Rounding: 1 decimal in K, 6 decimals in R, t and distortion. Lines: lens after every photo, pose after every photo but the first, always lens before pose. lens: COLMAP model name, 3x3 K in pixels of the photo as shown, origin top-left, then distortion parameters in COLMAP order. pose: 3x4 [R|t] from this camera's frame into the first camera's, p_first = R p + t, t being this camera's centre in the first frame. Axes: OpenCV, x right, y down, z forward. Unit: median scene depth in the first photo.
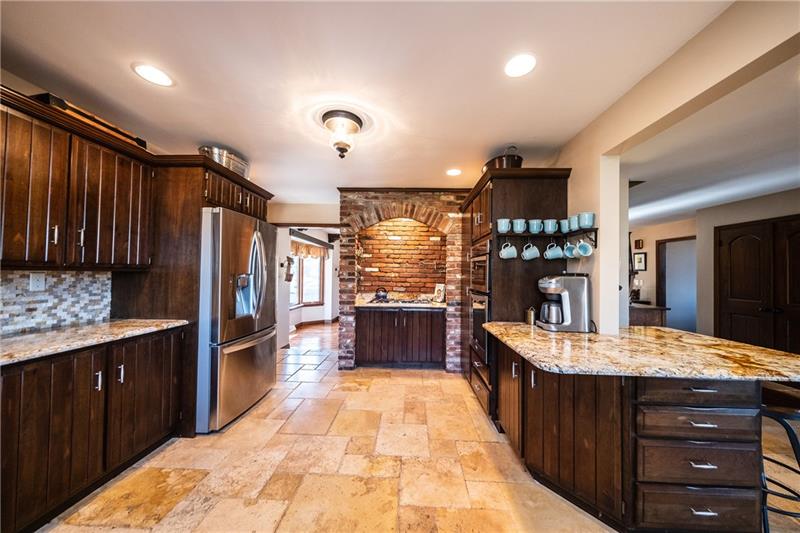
lens RADIAL K [[266.6, 0, 408.5], [0, 266.6, 268.5], [0, 0, 1]] dist [0.002279, -0.000478]
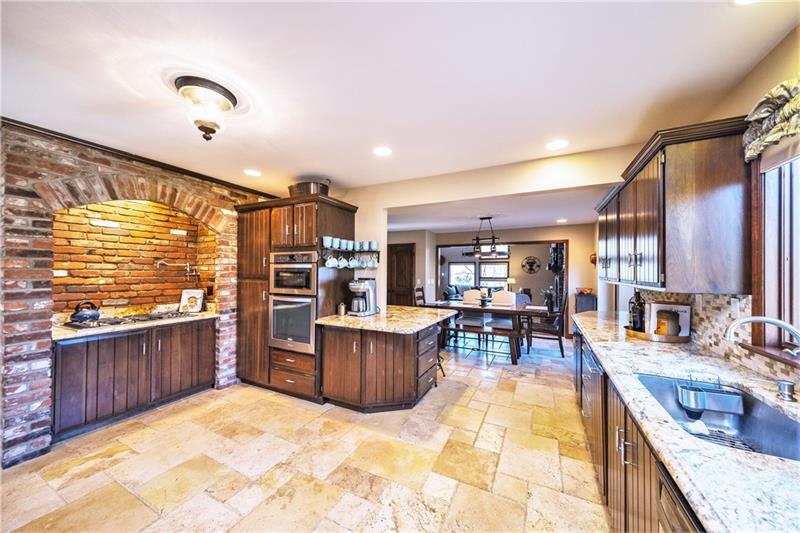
lens RADIAL K [[266.6, 0, 406.4], [0, 266.6, 268.3], [0, 0, 1]] dist [0.002279, -0.000478]
pose [[0.422796, 0.000999, 0.906224, -0.398498], [-0.020760, 0.999748, 0.008584, -0.032666], [-0.905987, -0.022443, 0.422710, 0.074035]]
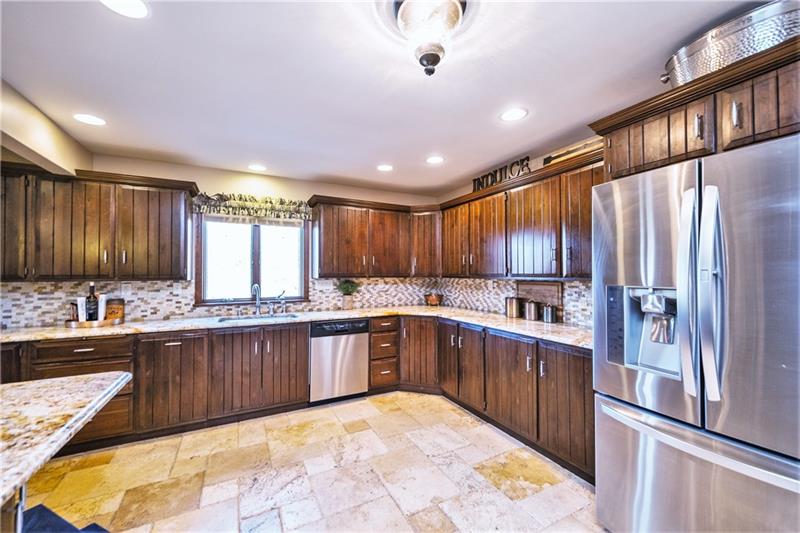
lens RADIAL K [[313.3, 0, 400.7], [0, 313.3, 269.8], [0, 0, 1]] dist [-0.000520, -0.000021]
pose [[-0.884012, -0.021613, -0.466964, 0.052202], [-0.001305, 0.999041, -0.043769, 0.010186], [0.467462, -0.038083, -0.883193, 0.843119]]
